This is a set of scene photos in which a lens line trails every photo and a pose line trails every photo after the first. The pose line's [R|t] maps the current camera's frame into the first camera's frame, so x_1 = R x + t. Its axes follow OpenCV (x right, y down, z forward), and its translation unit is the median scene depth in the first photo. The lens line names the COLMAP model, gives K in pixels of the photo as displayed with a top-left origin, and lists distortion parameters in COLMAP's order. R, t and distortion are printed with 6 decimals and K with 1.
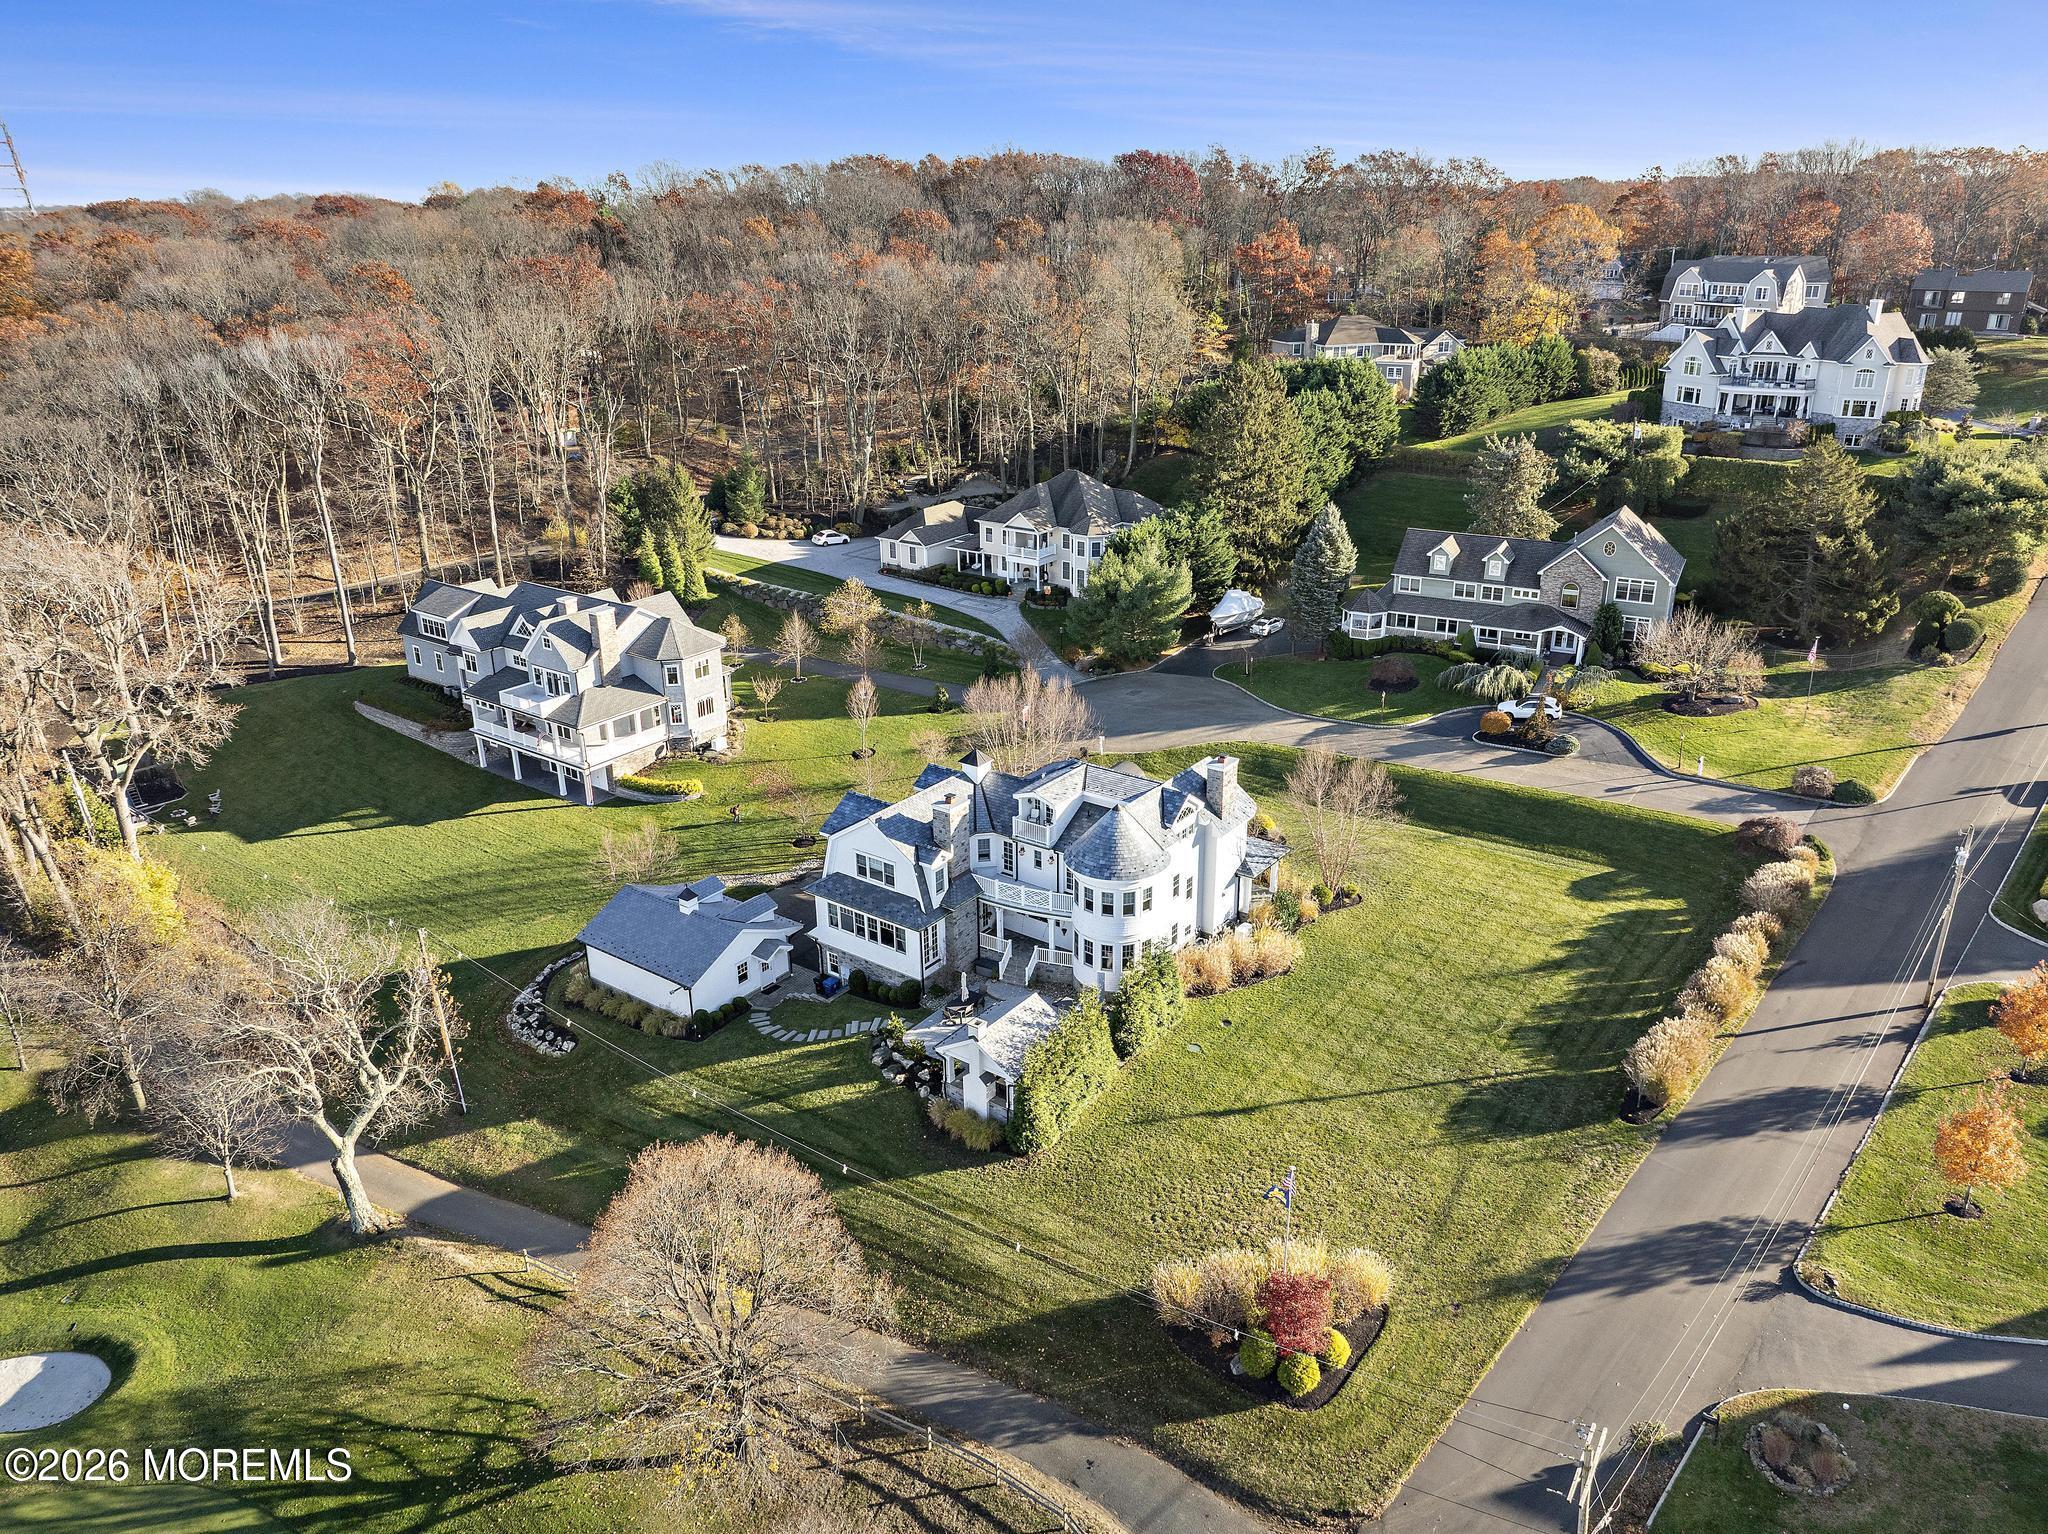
lens RADIAL K [[1438.8, 0, 1021.8], [0, 1438.8, 768.8], [0, 0, 1]] dist [-0.035148, 0.002787]
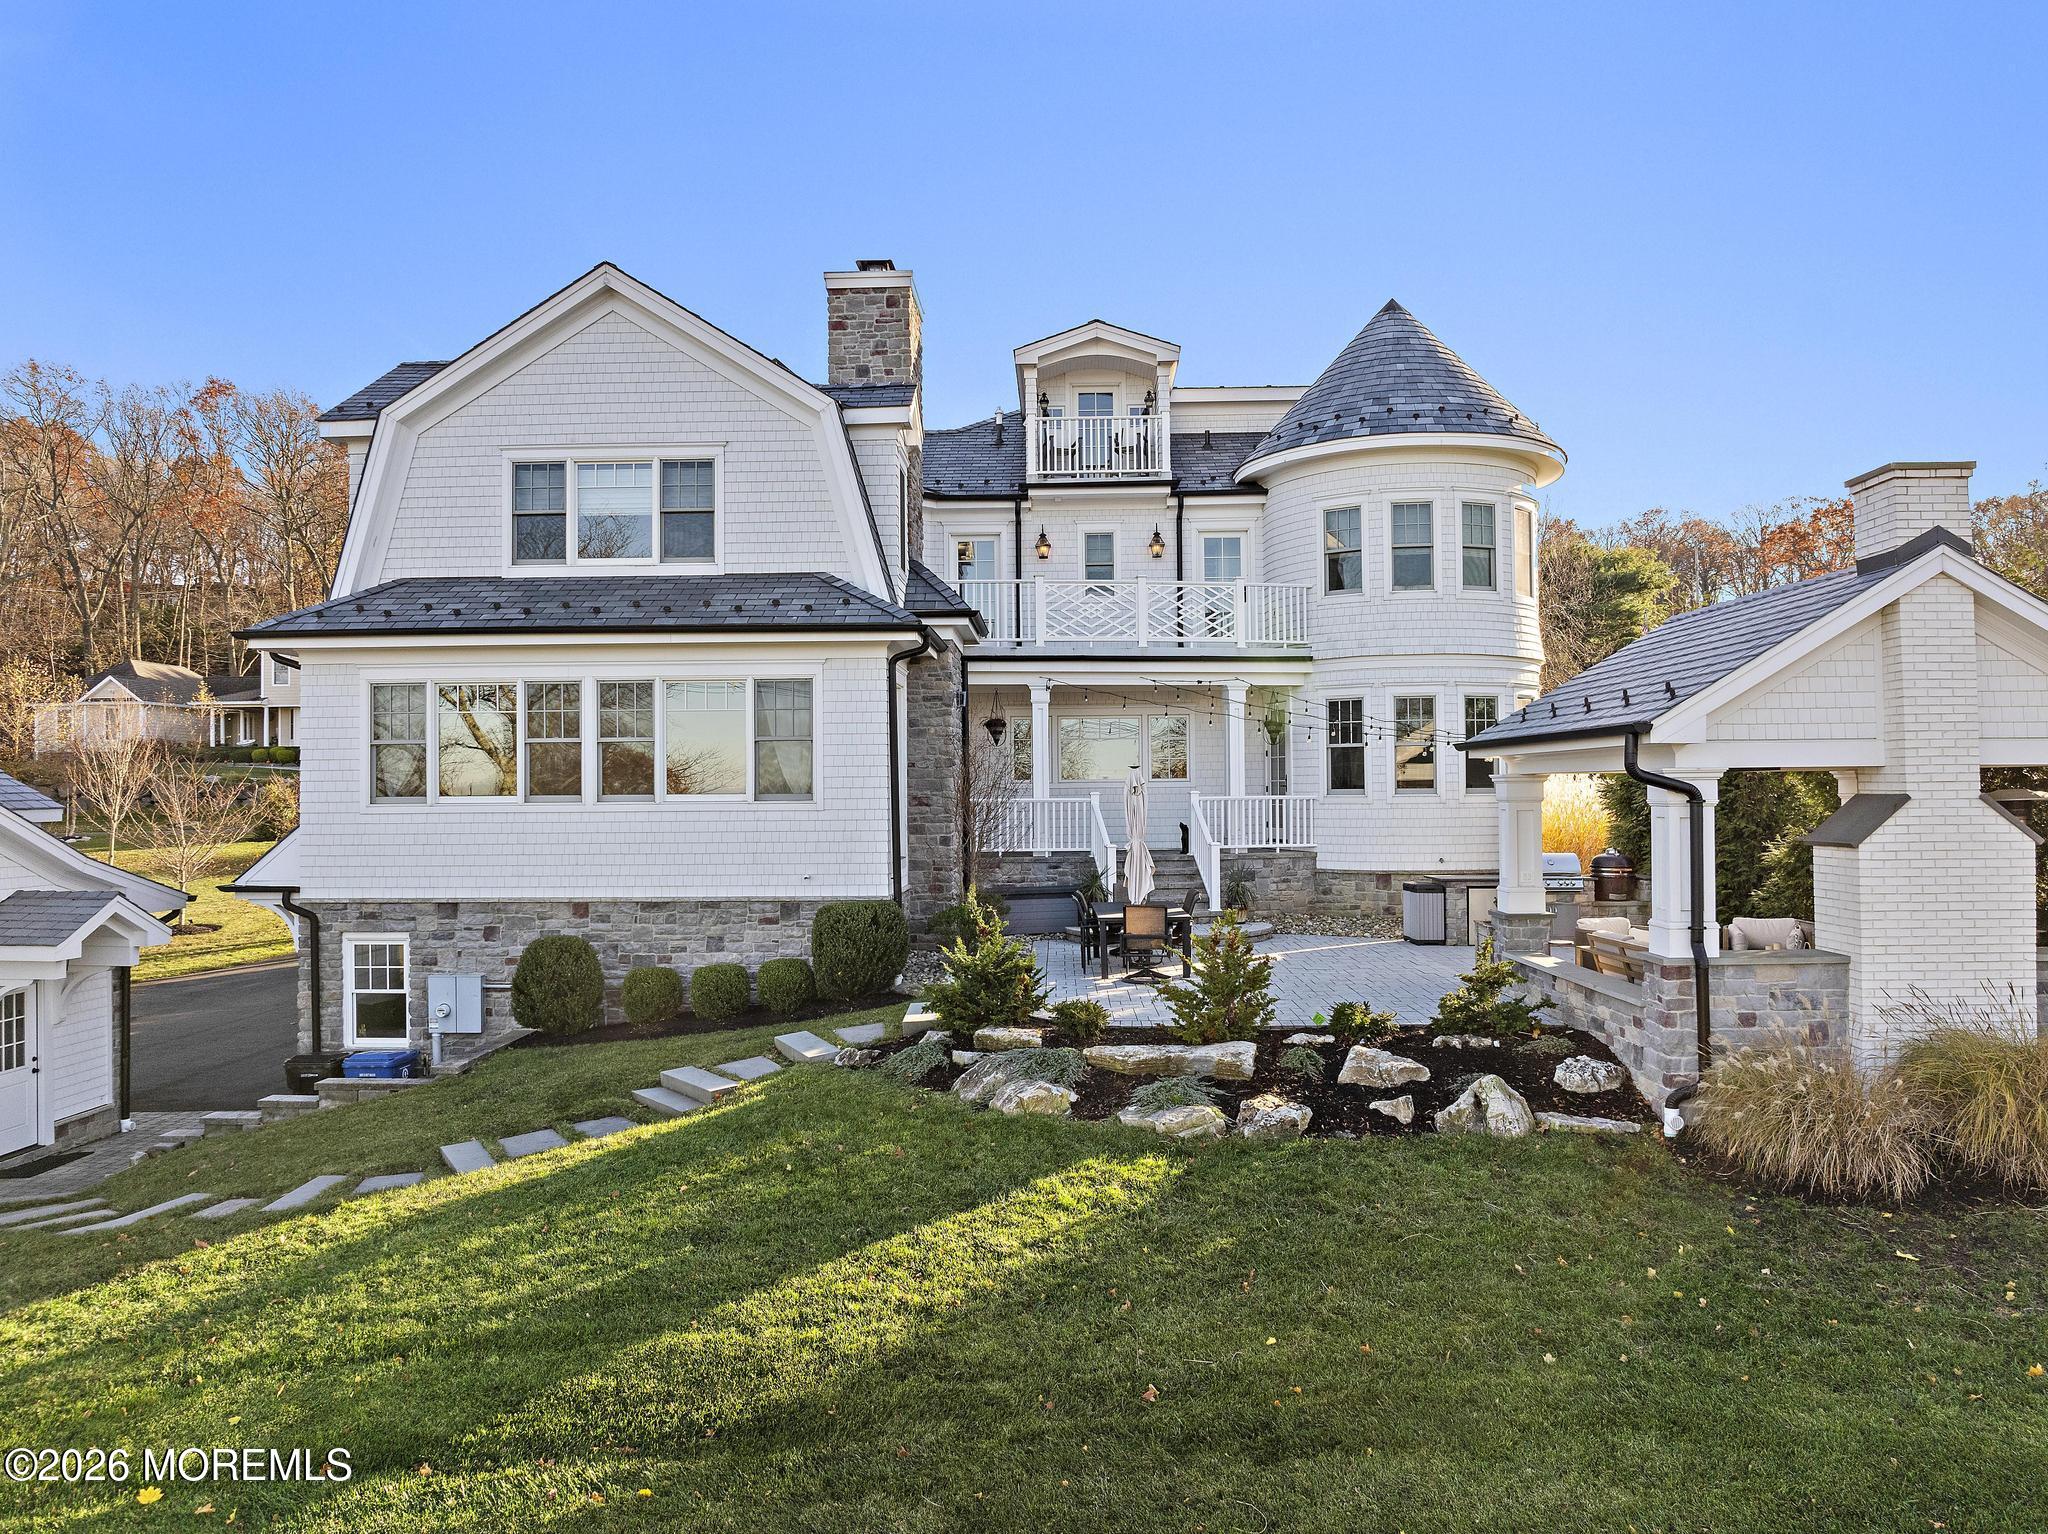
lens RADIAL K [[1438.8, 0, 1025.1], [0, 1438.8, 769.3], [0, 0, 1]] dist [-0.035148, 0.002787]
pose [[0.821244, 0.014688, 0.570387, -0.126268], [0.208205, 0.923023, -0.323543, 0.141389], [-0.531233, 0.384465, 0.754969, 0.547140]]
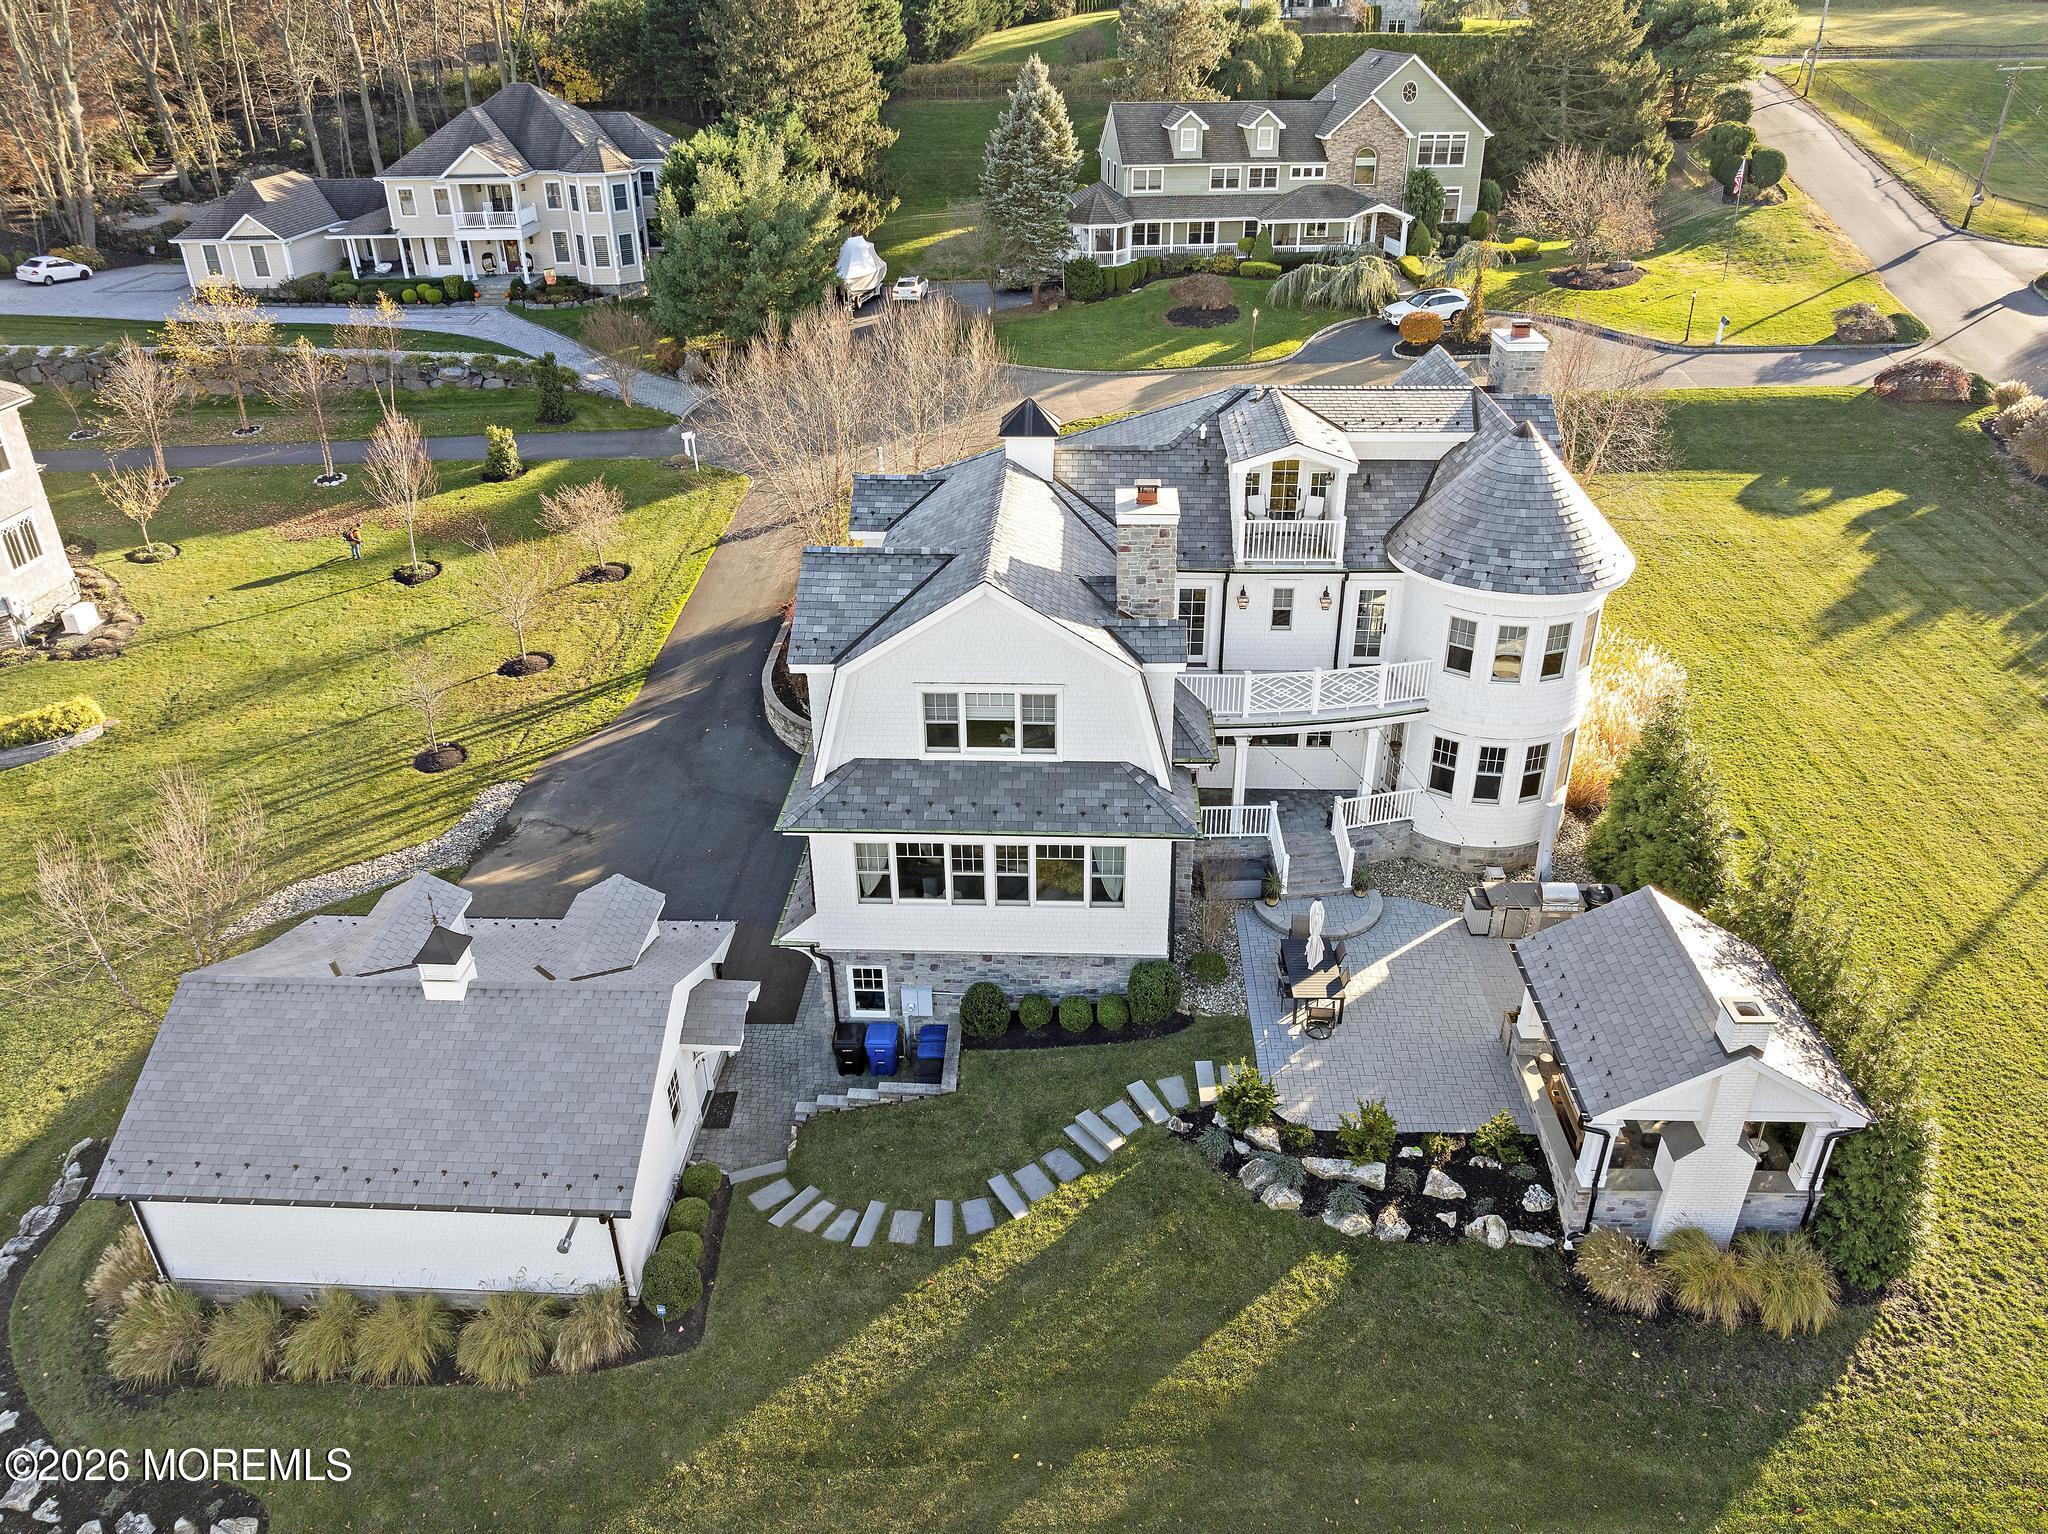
lens RADIAL K [[1438.8, 0, 1022.1], [0, 1438.8, 765.7], [0, 0, 1]] dist [-0.035148, 0.002787]
pose [[0.831812, -0.263596, 0.488474, -0.194919], [0.205923, 0.963789, 0.169429, 0.013236], [-0.515447, -0.040345, 0.855971, 0.462041]]
